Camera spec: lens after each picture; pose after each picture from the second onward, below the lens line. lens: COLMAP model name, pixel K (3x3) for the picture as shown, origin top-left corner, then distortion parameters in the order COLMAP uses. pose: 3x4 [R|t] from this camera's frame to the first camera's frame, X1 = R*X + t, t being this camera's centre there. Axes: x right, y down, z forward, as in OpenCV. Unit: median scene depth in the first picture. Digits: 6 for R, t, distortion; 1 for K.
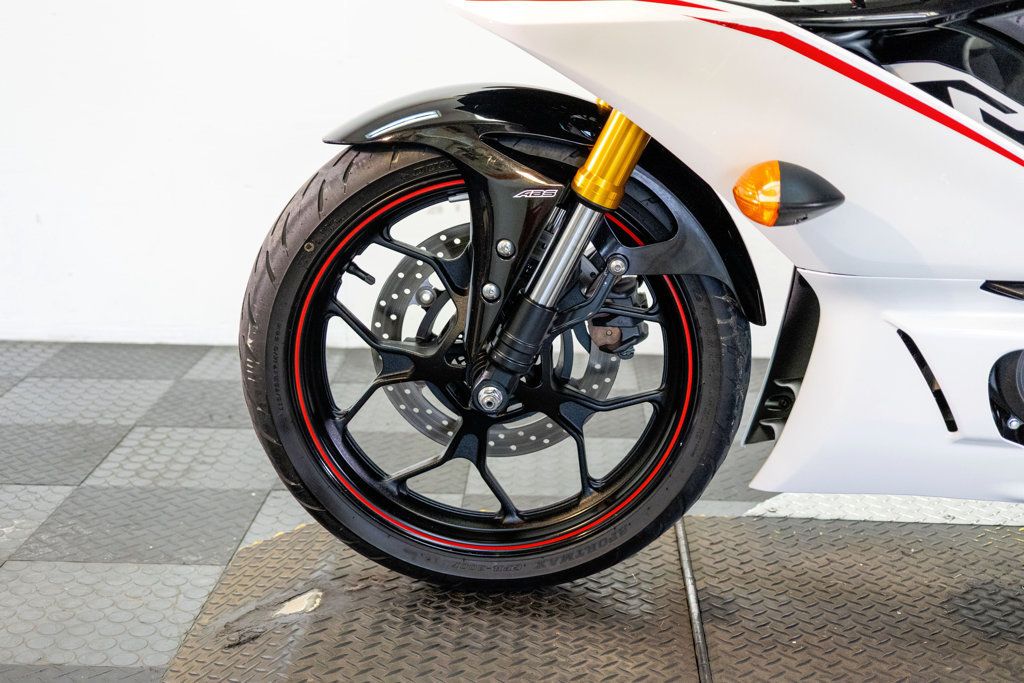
lens RADIAL K [[1450.2, 0, 513.8], [0, 1450.2, 339.2], [0, 0, 1]] dist [0.007902, 0.002328]
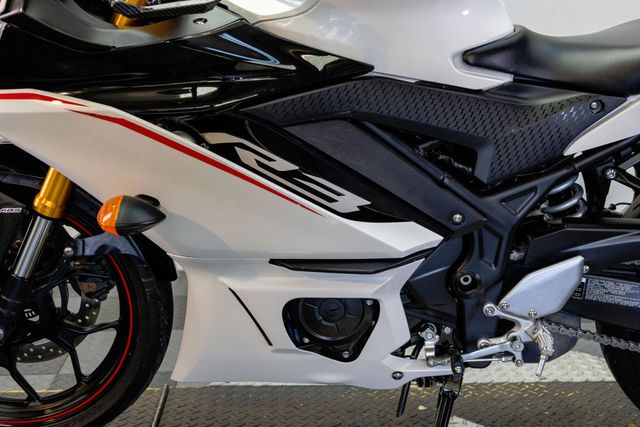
lens RADIAL K [[906.4, 0, 321.1], [0, 906.4, 212.0], [0, 0, 1]] dist [0.007902, 0.002328]
pose [[0.996510, -0.032789, 0.076766, 0.251367], [0.034028, 0.999310, -0.014893, -0.063372], [-0.076225, 0.017453, 0.996938, -0.034486]]
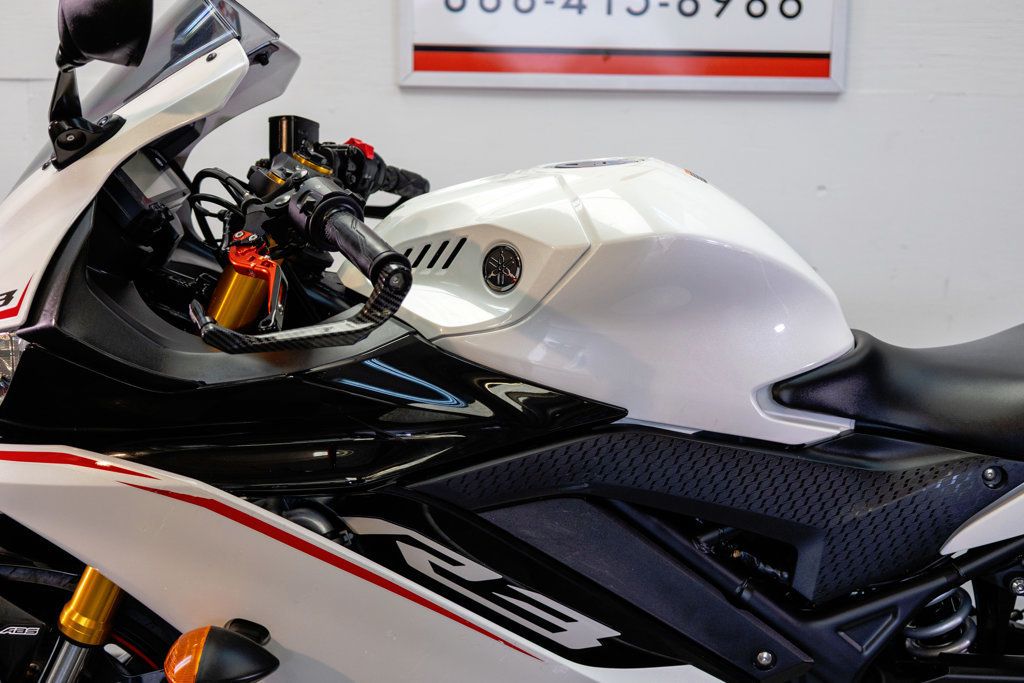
lens RADIAL K [[1450.2, 0, 513.8], [0, 1450.2, 339.2], [0, 0, 1]] dist [0.007902, 0.002328]
pose [[0.997107, -0.012710, 0.074939, 0.244271], [0.021722, 0.992451, -0.120702, -0.150750], [-0.072839, 0.121981, 0.989856, -0.014143]]
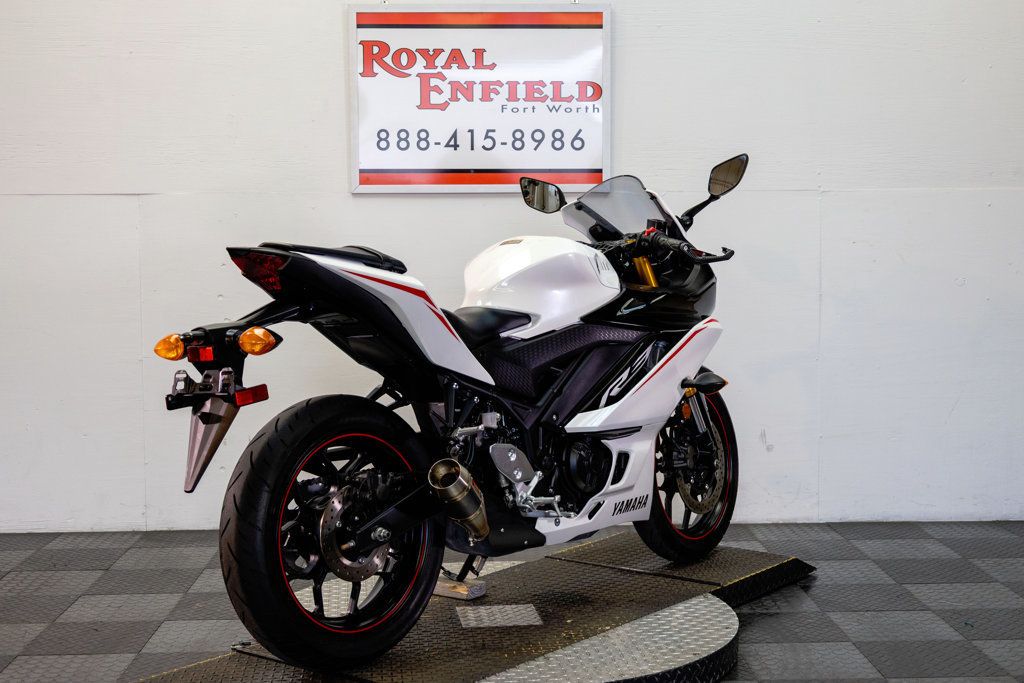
lens RADIAL K [[1502.0, 0, 504.8], [0, 1502.0, 341.0], [0, 0, 1]] dist [-0.010269, 0.064073]
pose [[0.998149, -0.026628, 0.054677, 0.376075], [0.035439, 0.985304, -0.167094, 0.178393], [-0.049424, 0.168723, 0.984424, -1.383150]]
